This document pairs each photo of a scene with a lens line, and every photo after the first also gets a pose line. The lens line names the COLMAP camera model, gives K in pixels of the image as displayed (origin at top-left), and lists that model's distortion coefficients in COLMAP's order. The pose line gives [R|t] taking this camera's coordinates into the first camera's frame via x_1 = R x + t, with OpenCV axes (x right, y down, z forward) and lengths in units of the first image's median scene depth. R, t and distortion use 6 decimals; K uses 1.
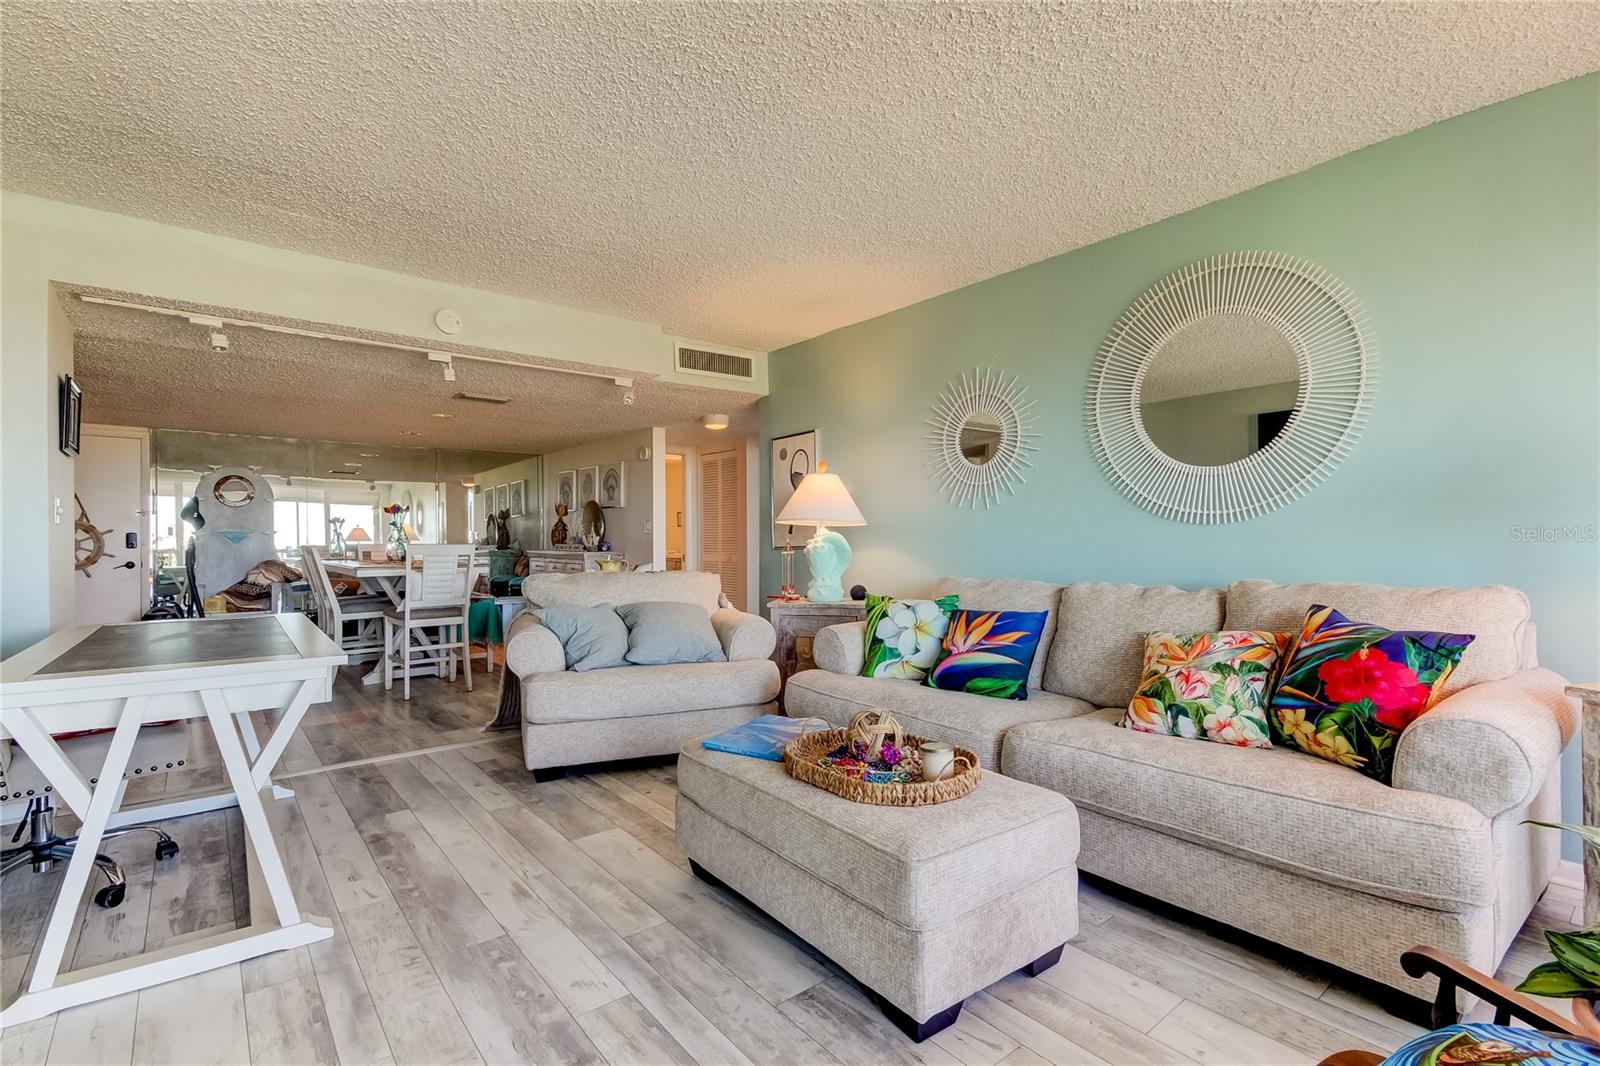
lens RADIAL K [[762.6, 0, 798.3], [0, 762.6, 565.5], [0, 0, 1]] dist [0.015483, 0.000893]
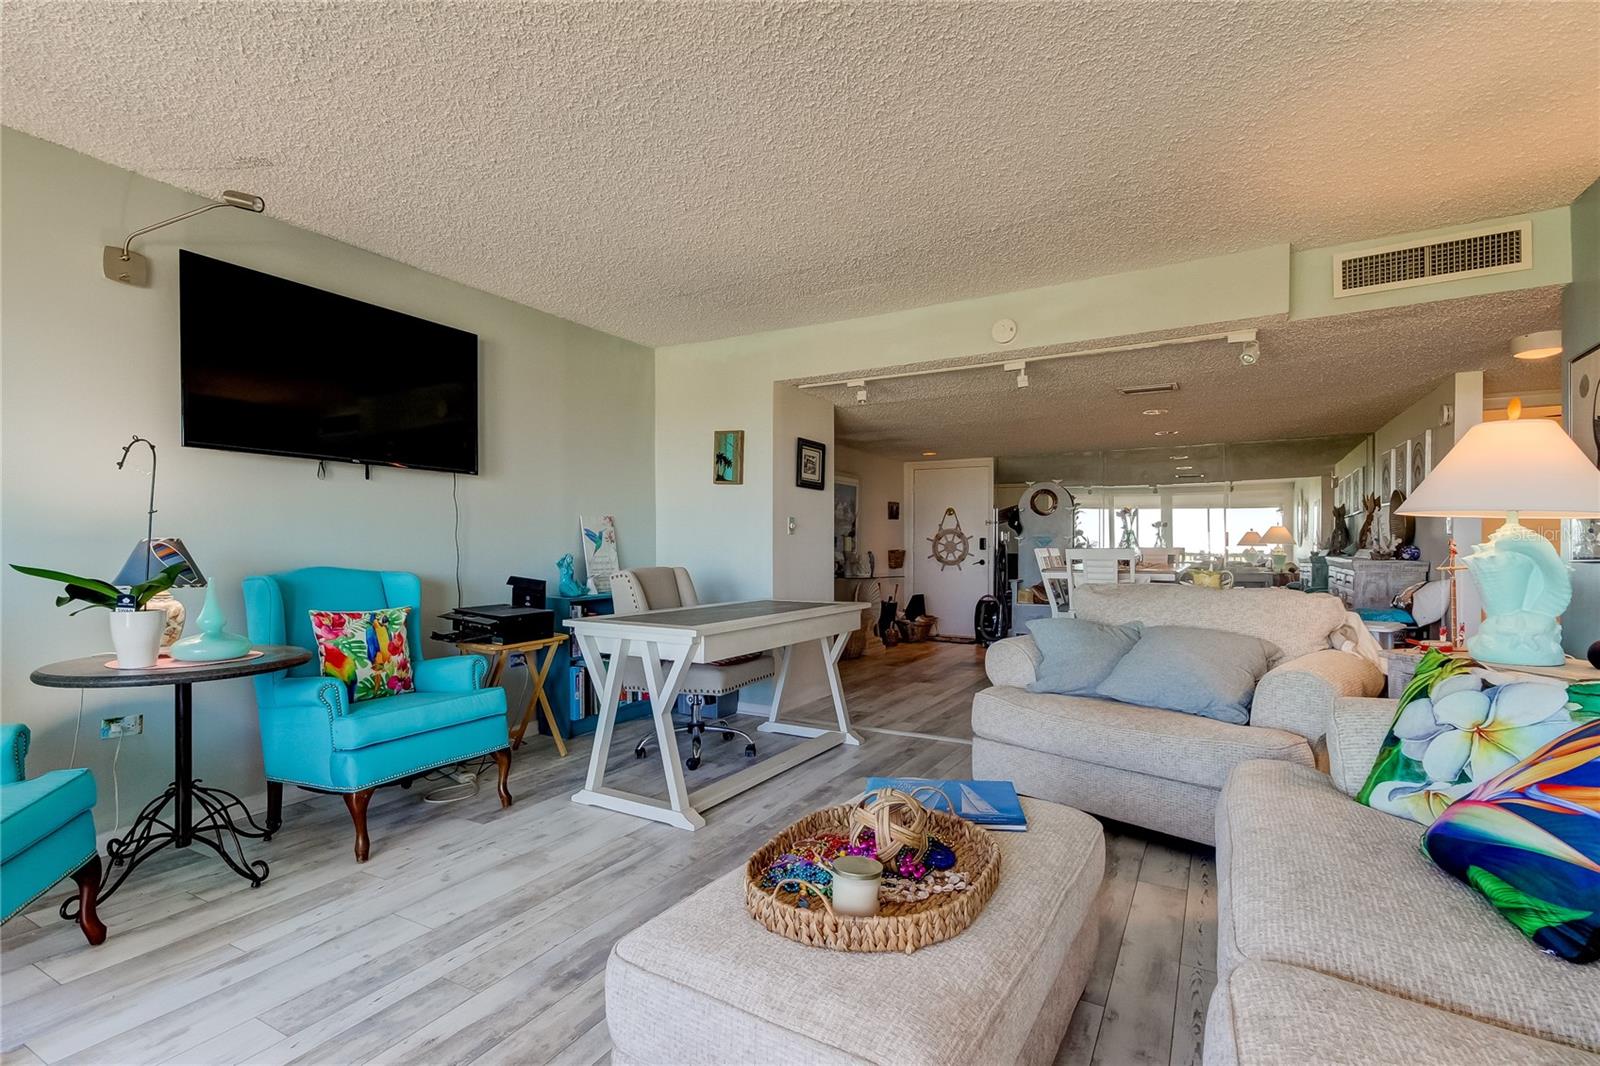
lens RADIAL K [[753.6, 0, 754.1], [0, 753.6, 563.9], [0, 0, 1]] dist [0.029515, 0.000301]
pose [[0.339438, 0.027702, -0.940220, 0.431626], [-0.031742, 0.999334, 0.017984, -0.017134], [0.940093, 0.023740, 0.340092, 0.385833]]
